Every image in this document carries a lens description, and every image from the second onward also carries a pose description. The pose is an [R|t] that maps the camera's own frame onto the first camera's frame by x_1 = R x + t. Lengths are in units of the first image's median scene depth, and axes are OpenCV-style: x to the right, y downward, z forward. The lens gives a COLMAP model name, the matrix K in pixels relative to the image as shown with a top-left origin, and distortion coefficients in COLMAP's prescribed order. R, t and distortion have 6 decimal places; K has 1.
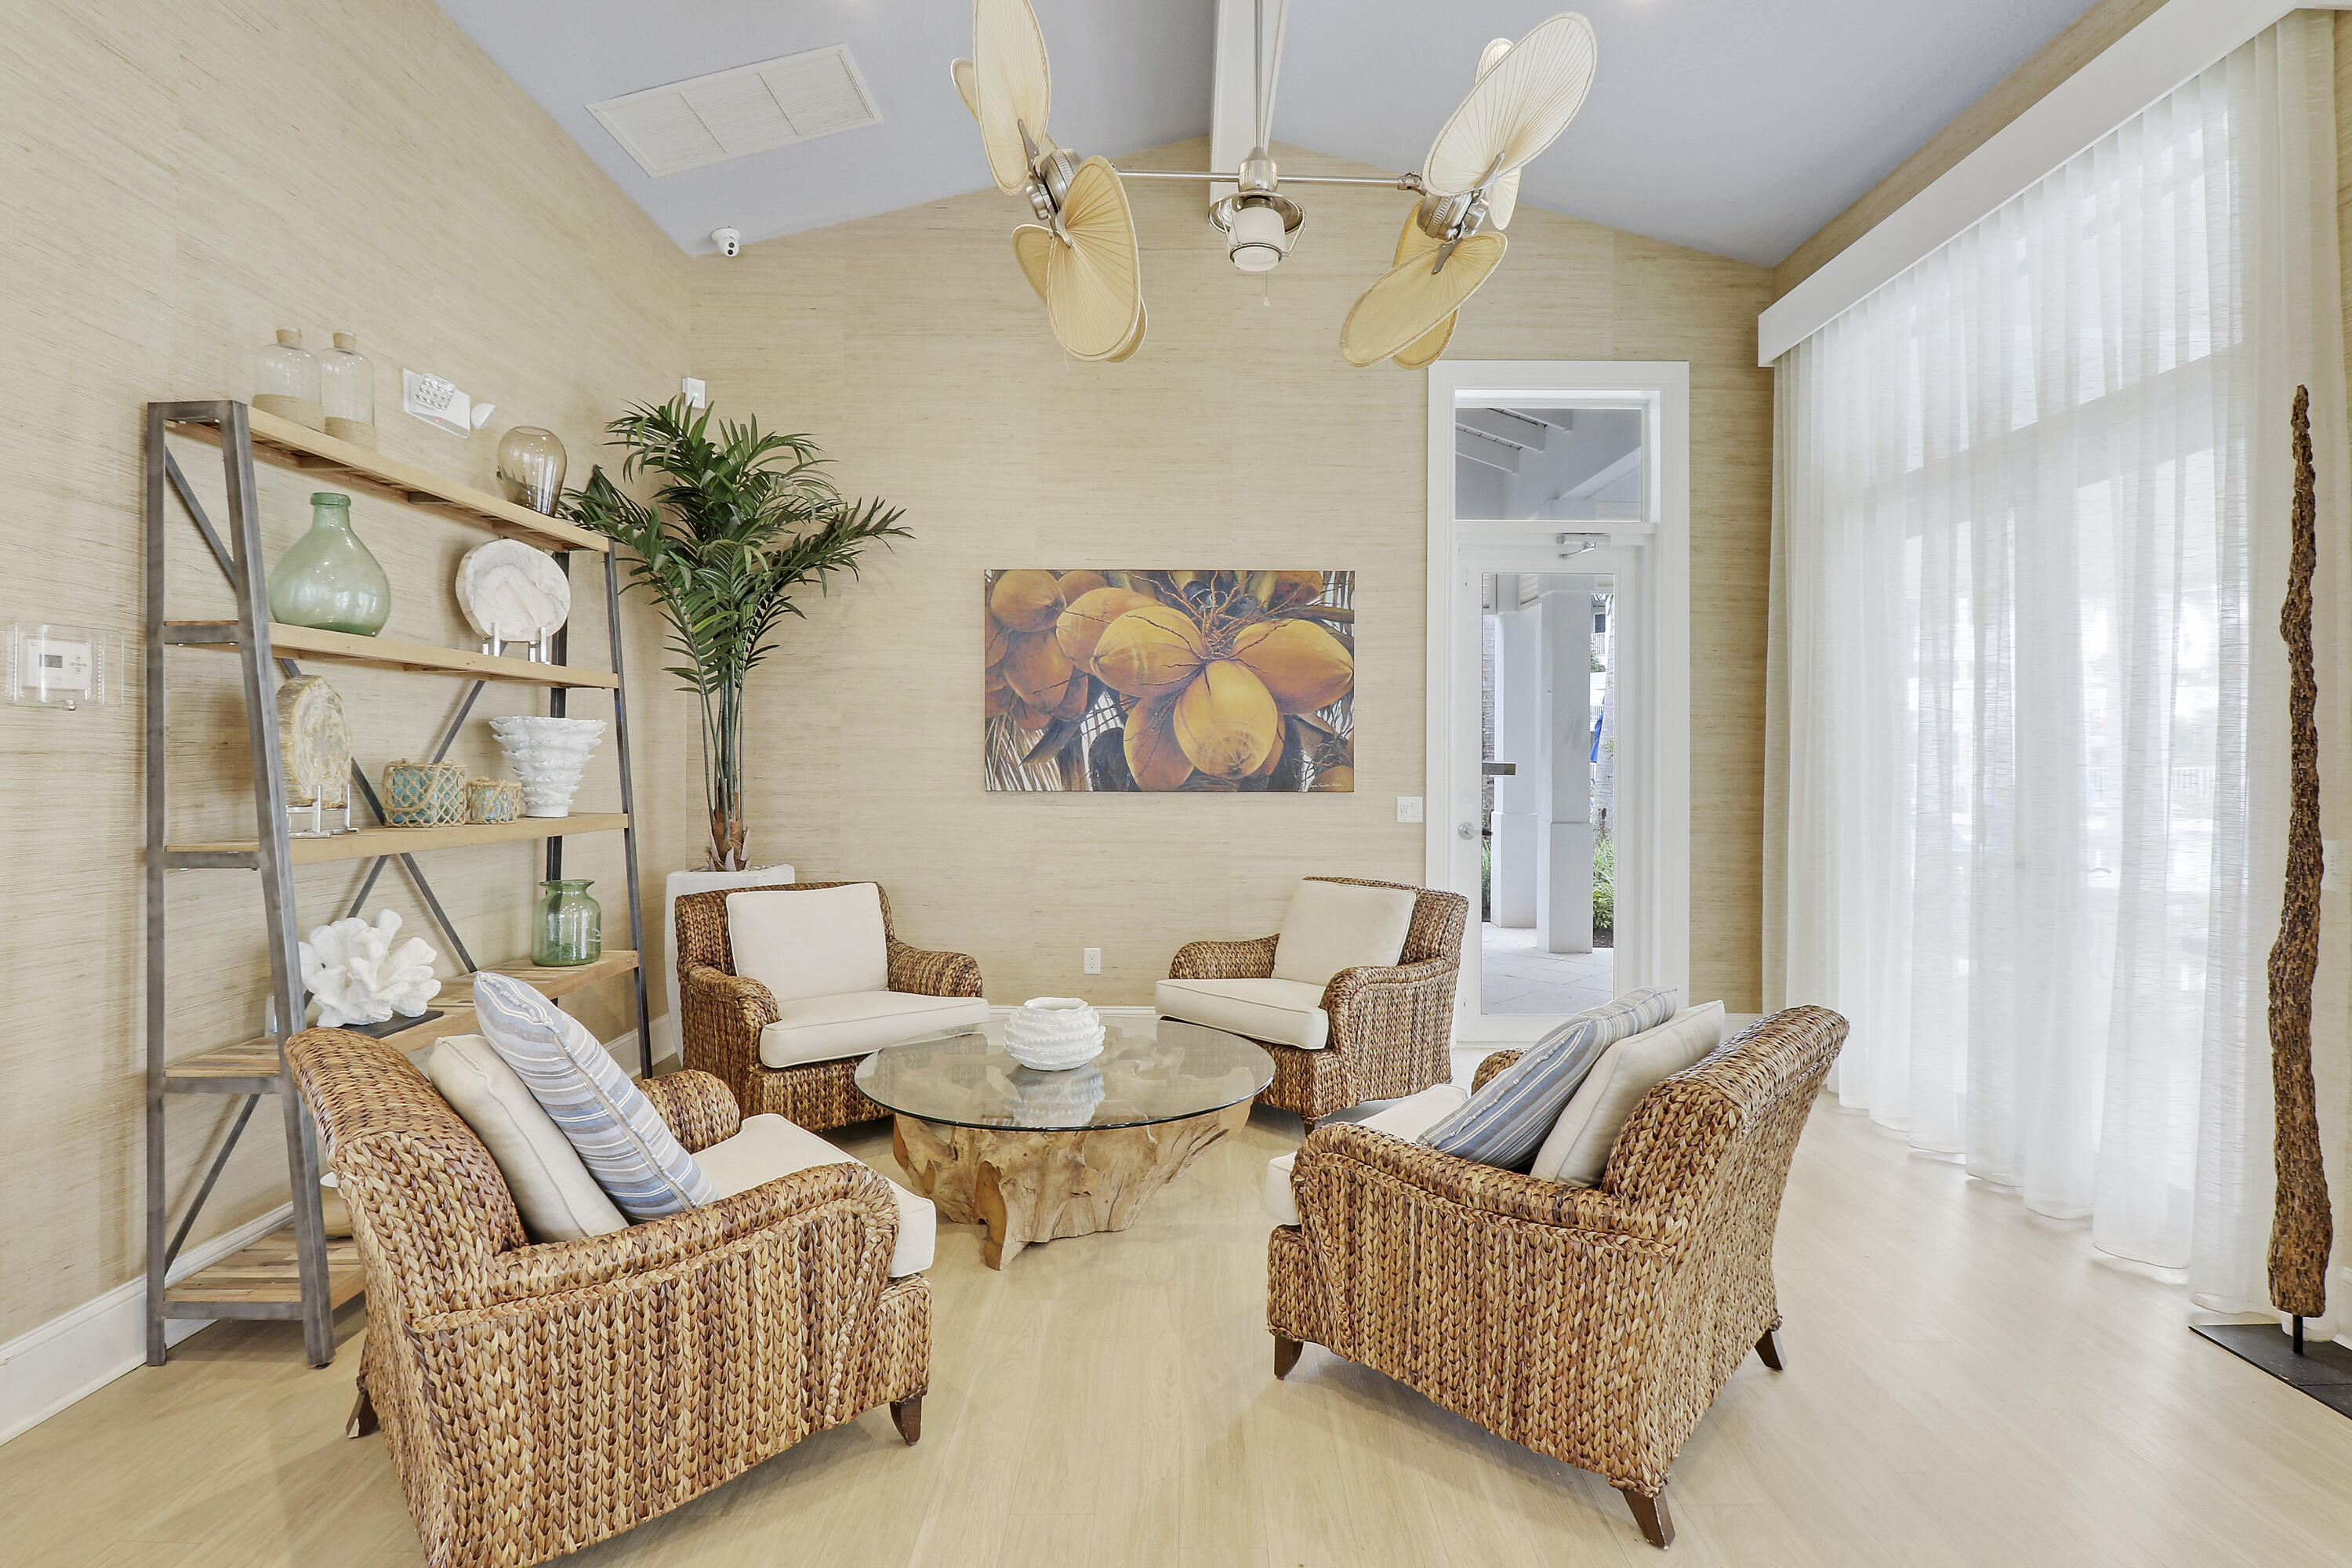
lens RADIAL K [[1111.4, 0, 1180.4], [0, 1111.4, 768.8], [0, 0, 1]] dist [-0.014243, -0.000382]
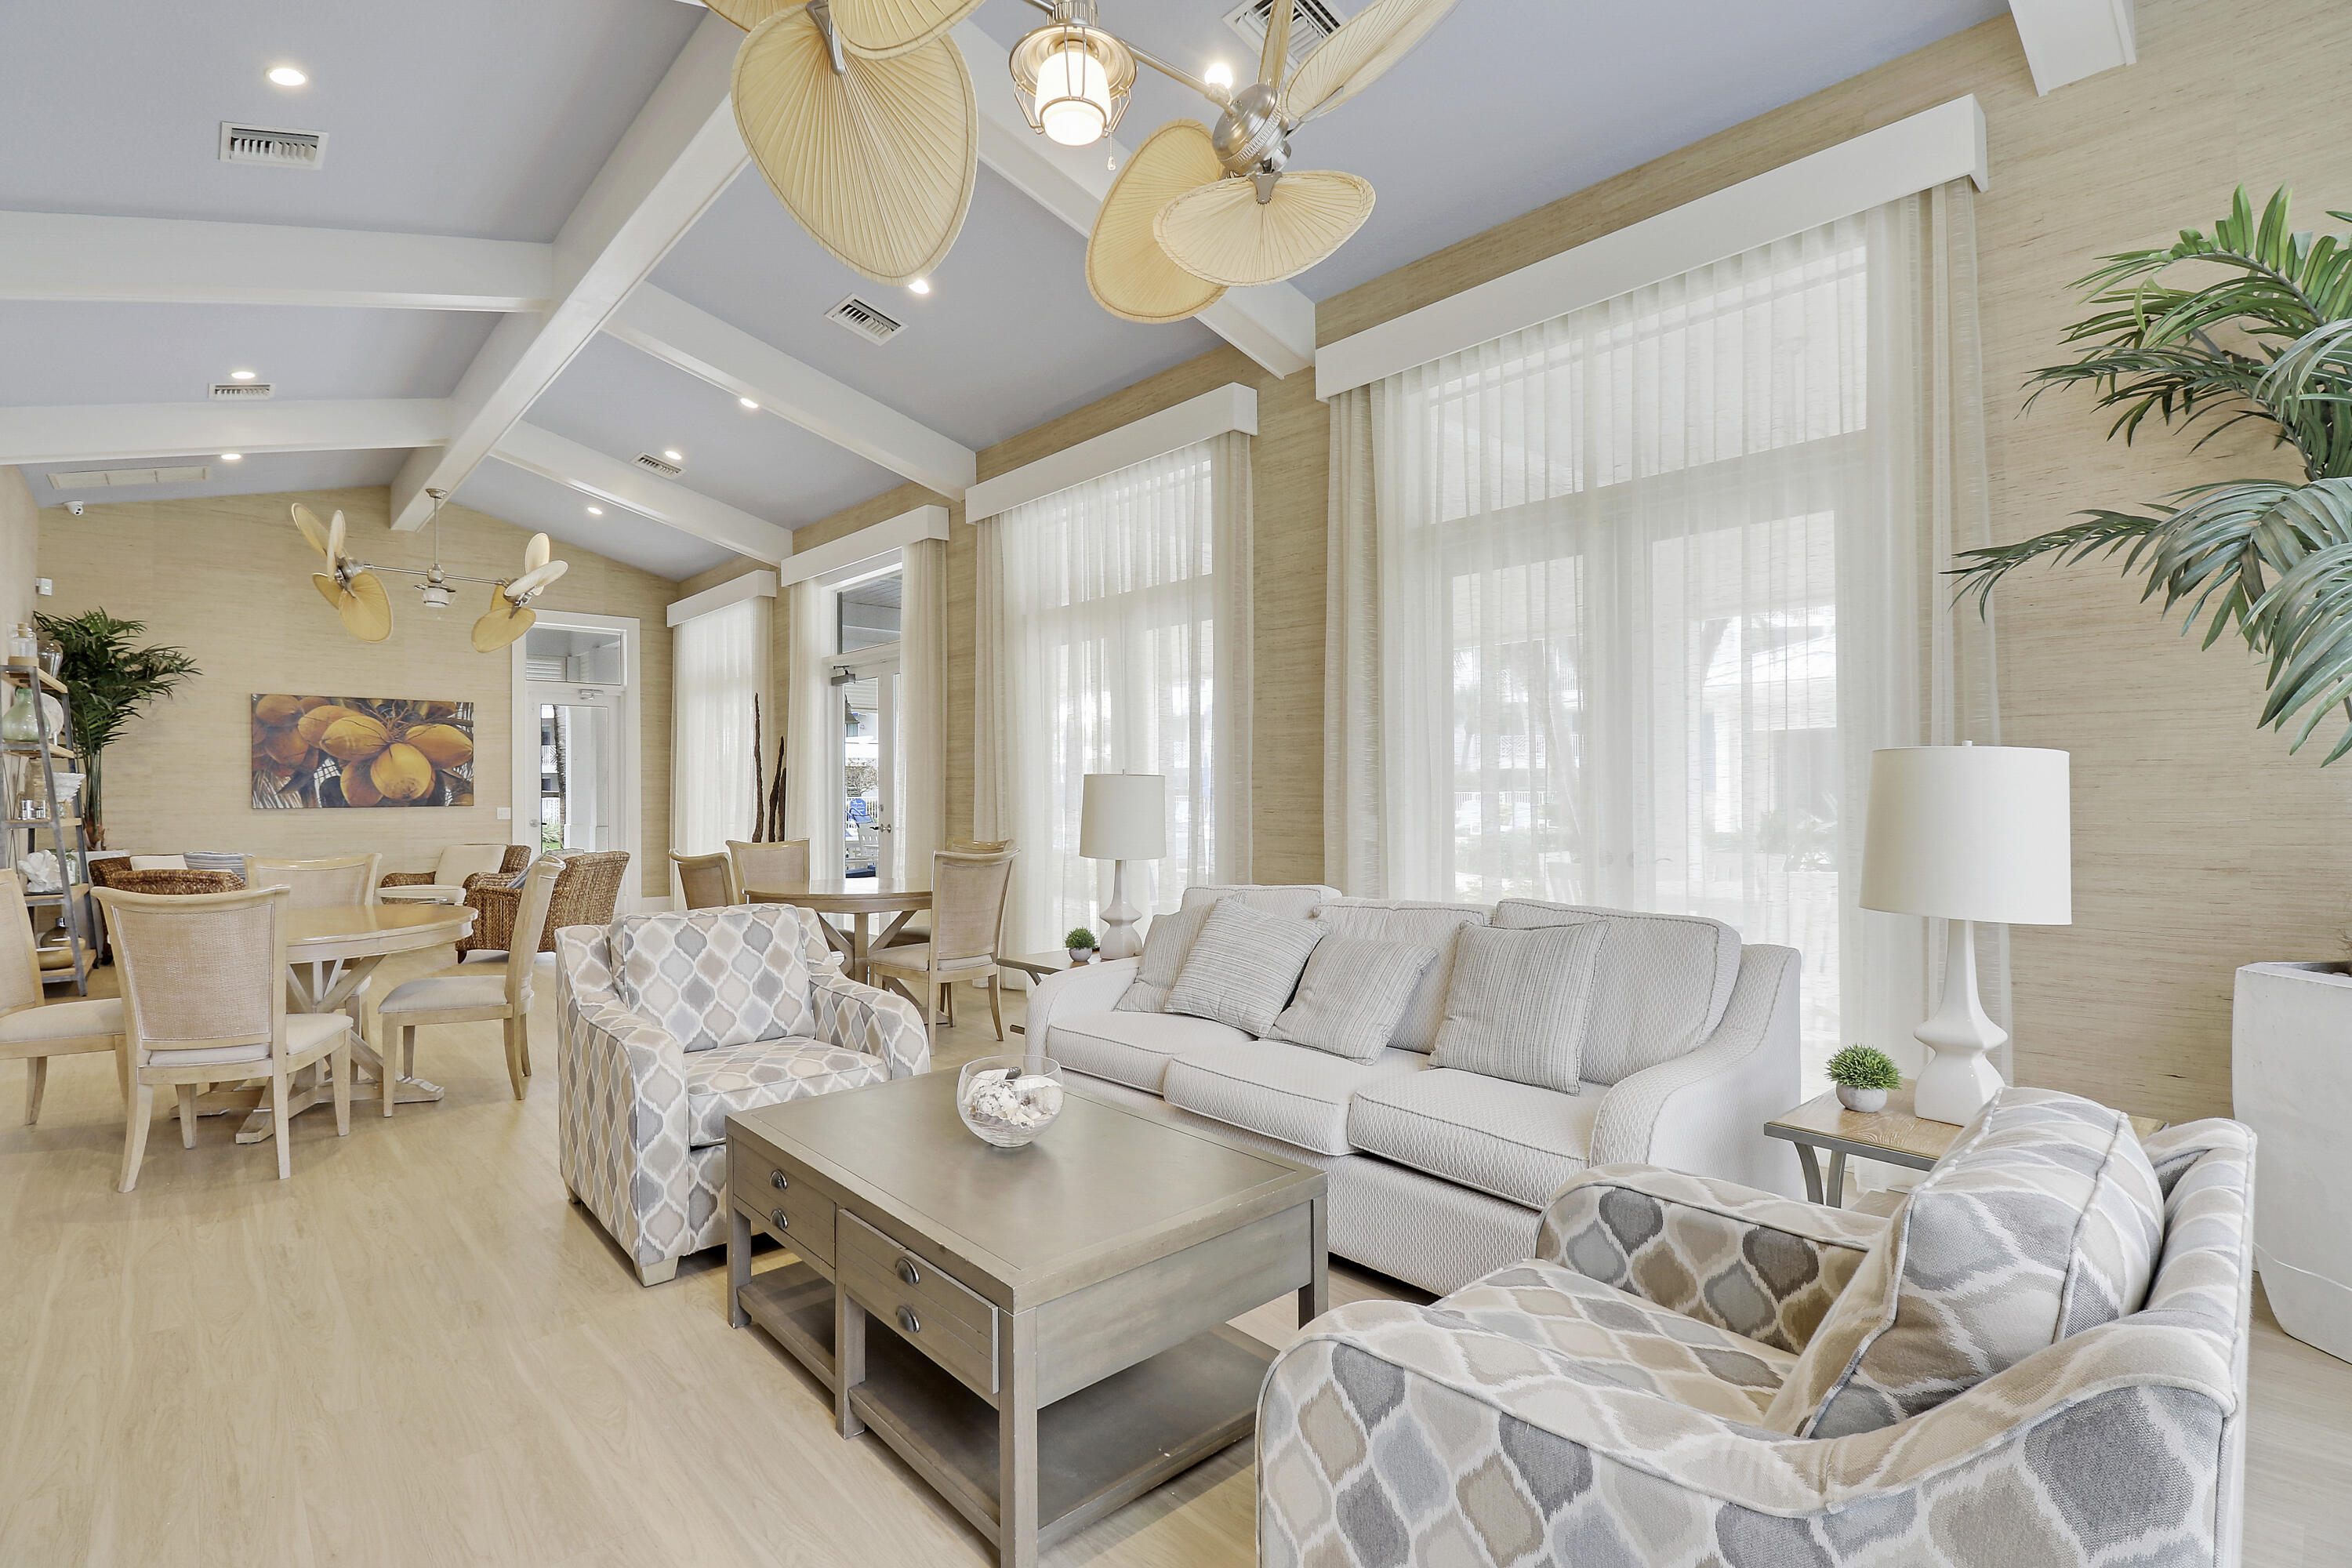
lens RADIAL K [[1111.4, 0, 1182.3], [0, 1111.4, 777.1], [0, 0, 1]] dist [-0.014243, -0.000382]
pose [[0.735641, -0.000828, 0.677371, -0.280347], [0.022785, 0.999464, -0.023523, 0.046536], [-0.676988, 0.032739, 0.735266, -1.485830]]
